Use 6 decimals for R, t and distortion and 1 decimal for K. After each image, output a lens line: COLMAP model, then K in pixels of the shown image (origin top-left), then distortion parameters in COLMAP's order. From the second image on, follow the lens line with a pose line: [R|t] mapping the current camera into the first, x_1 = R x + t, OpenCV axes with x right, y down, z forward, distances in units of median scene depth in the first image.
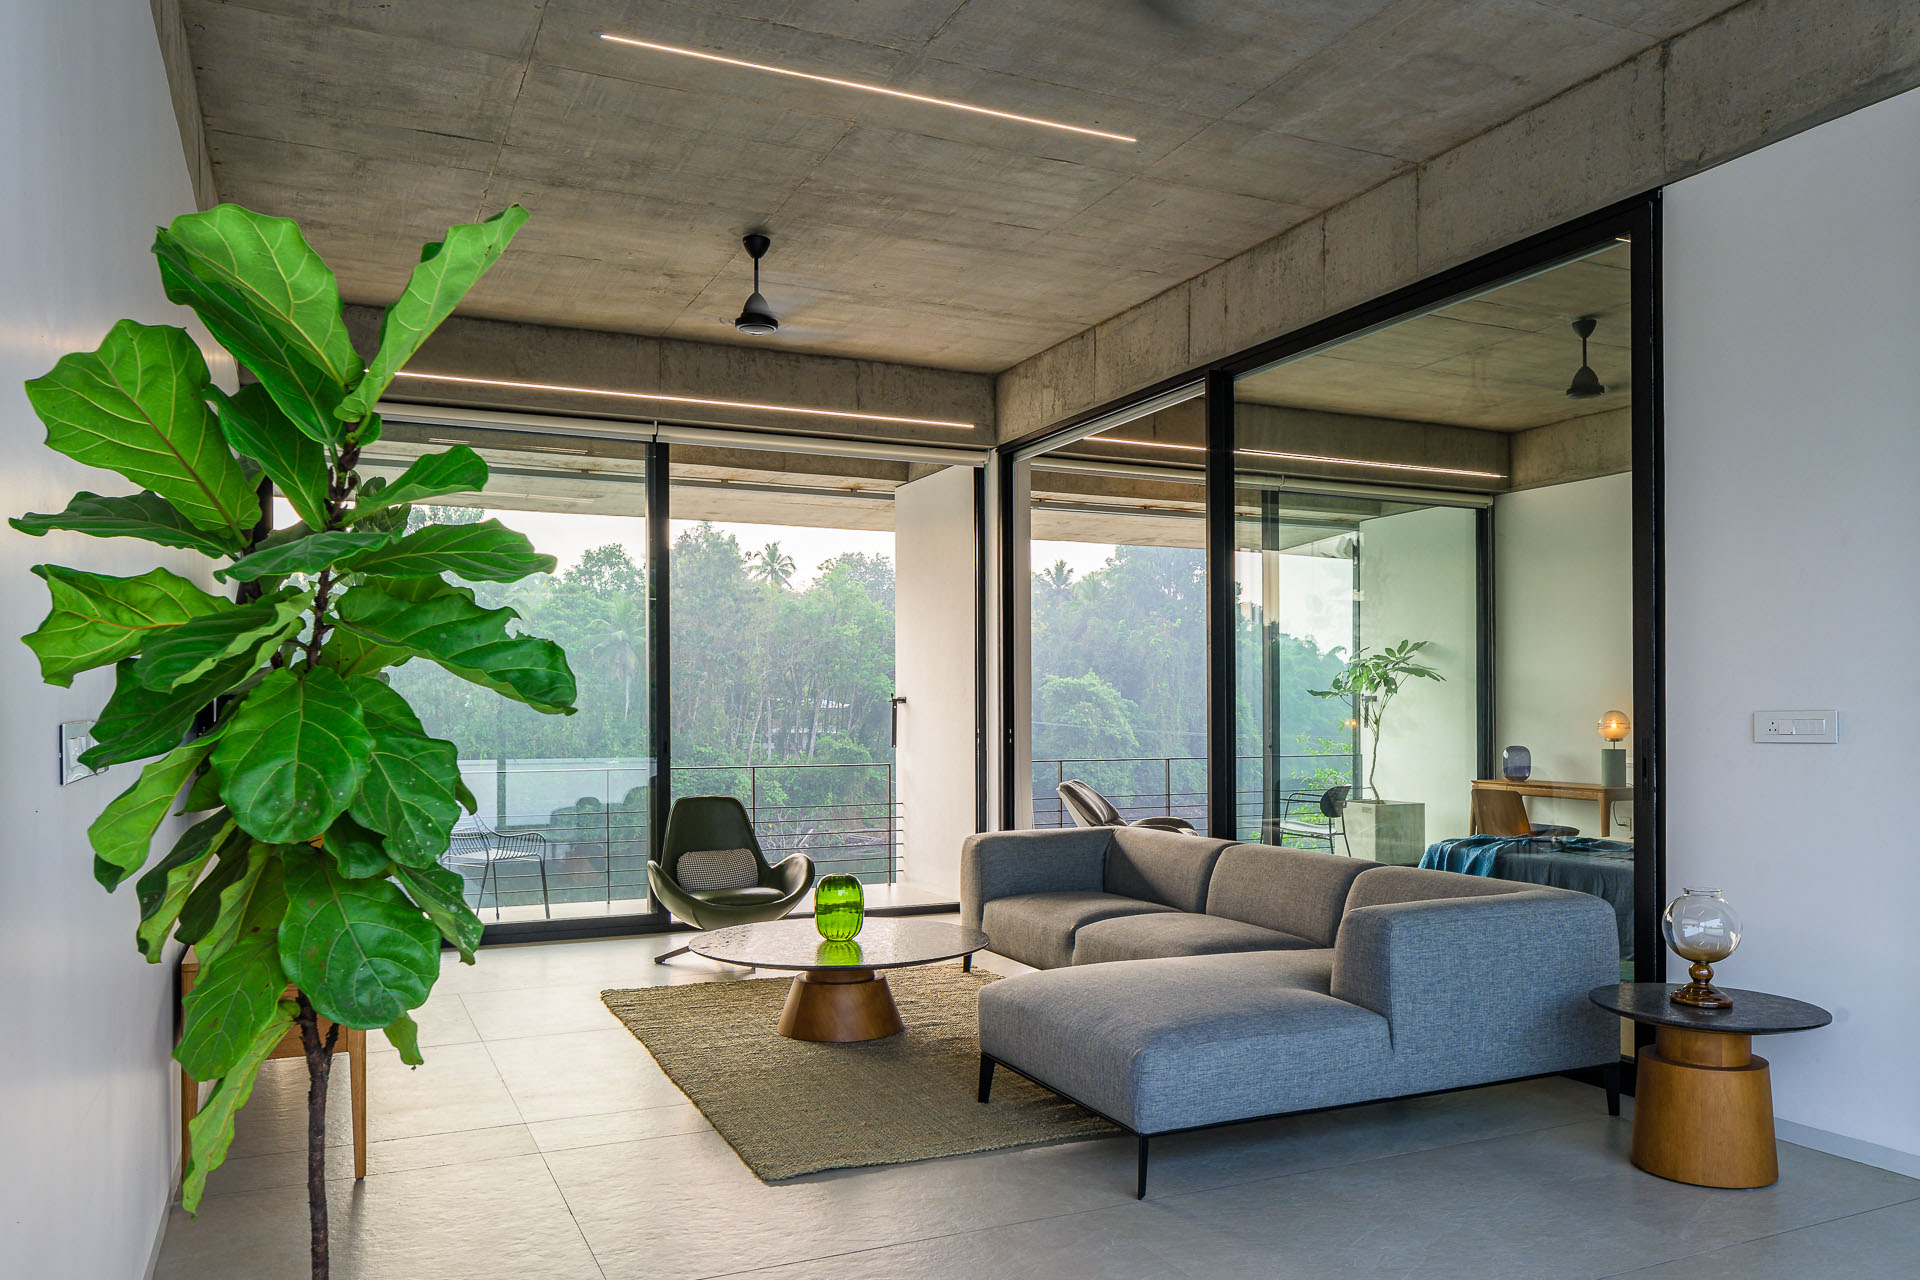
lens RADIAL K [[1372.9, 0, 964.7], [0, 1372.9, 722.1], [0, 0, 1]] dist [0.004404, 0.001474]
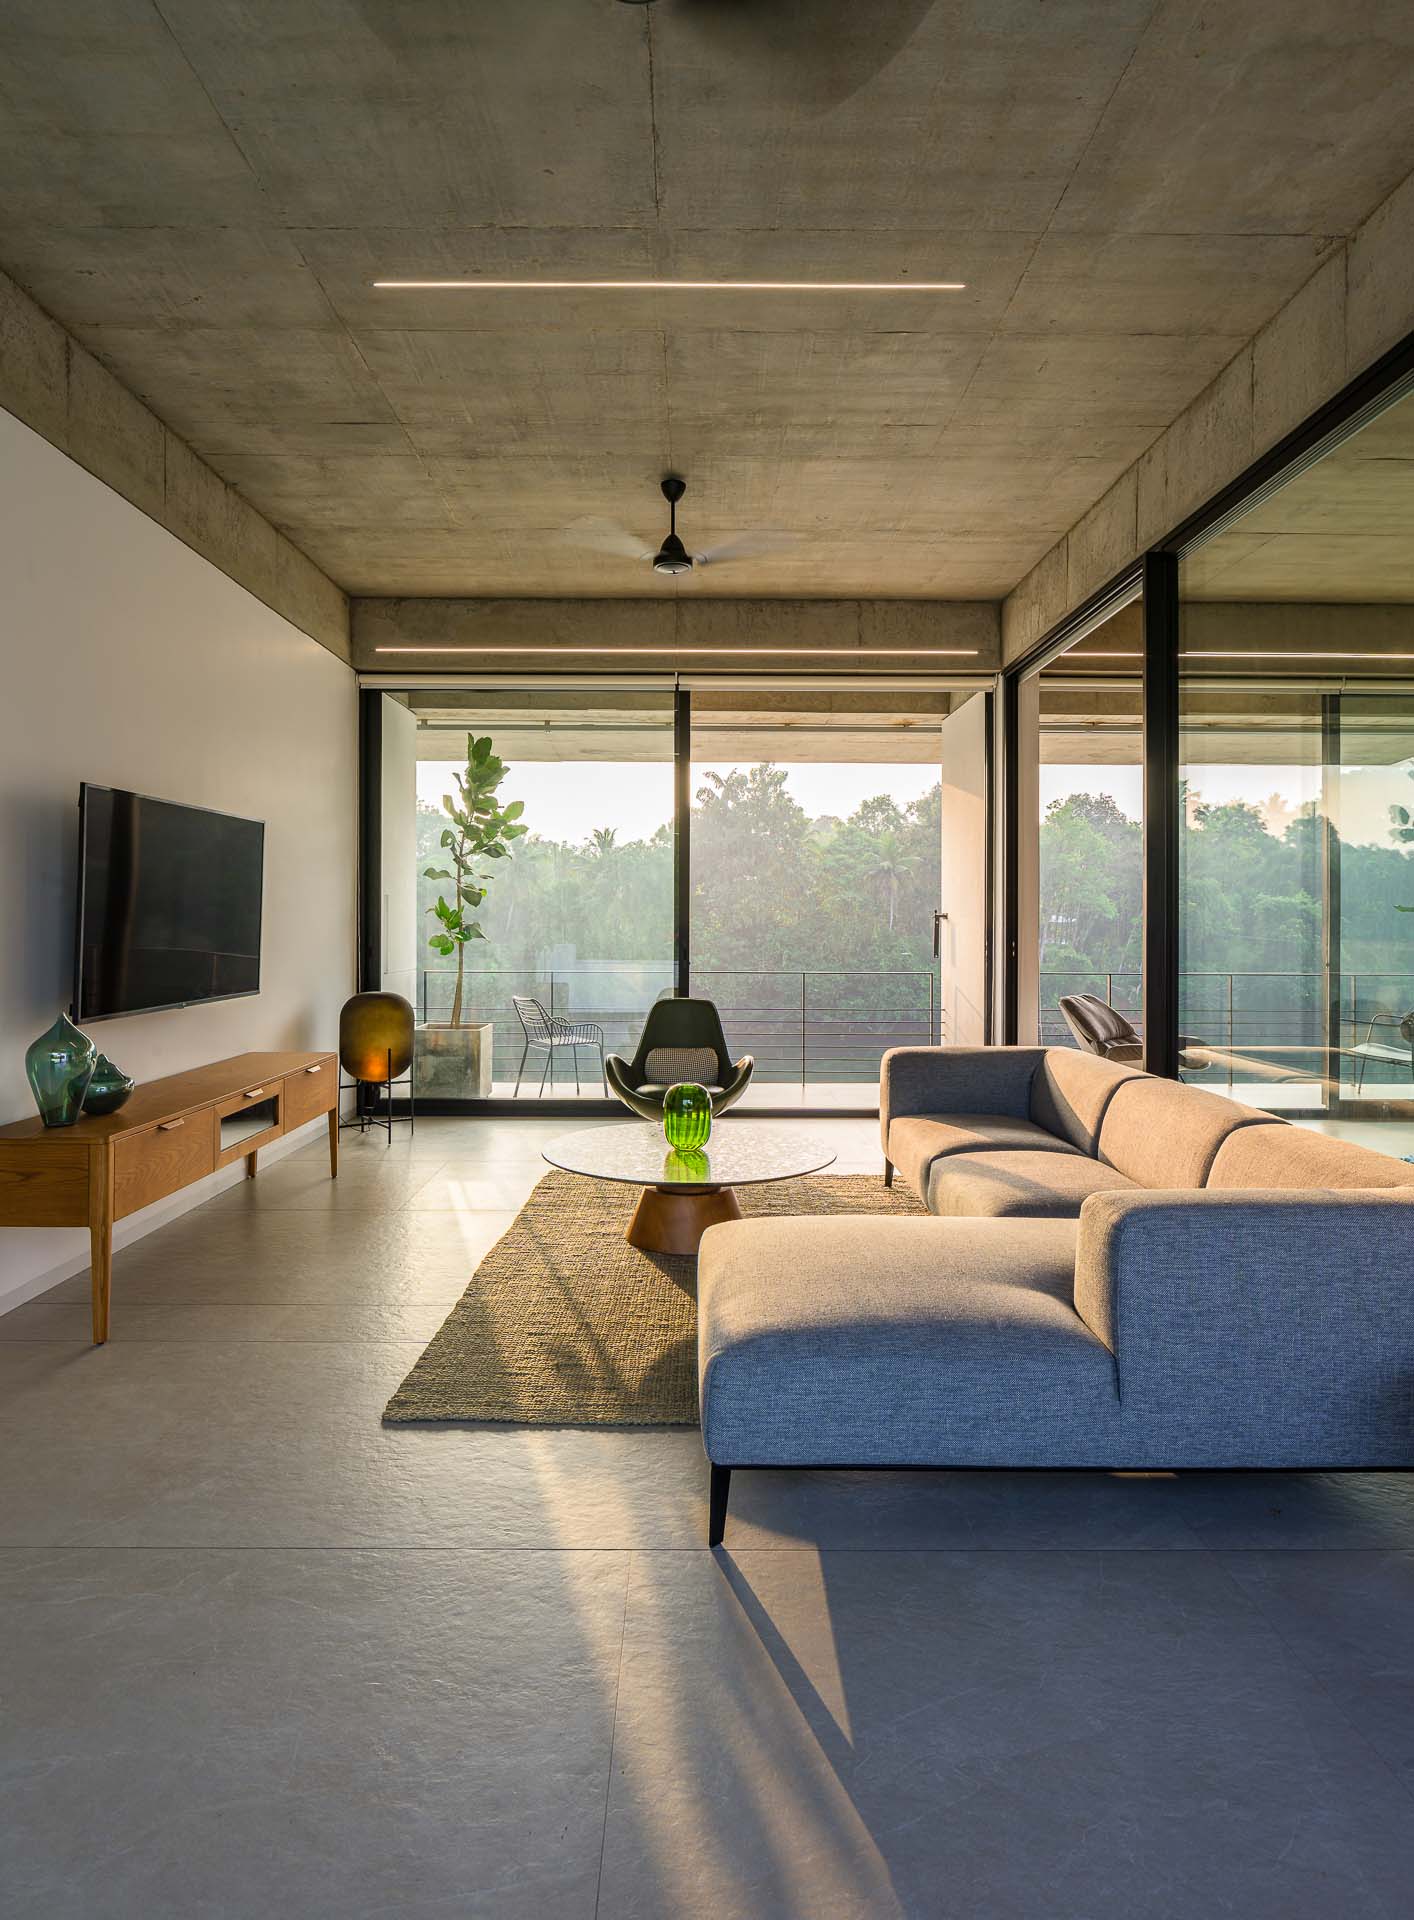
lens RADIAL K [[1071.1, 0, 697.2], [0, 1071.1, 936.9], [0, 0, 1]] dist [-0.002508, 0.002276]
pose [[0.909914, 0.013410, -0.414581, 0.177330], [-0.011680, 0.999909, 0.006707, -0.003850], [0.414633, -0.001260, 0.909988, 0.203808]]
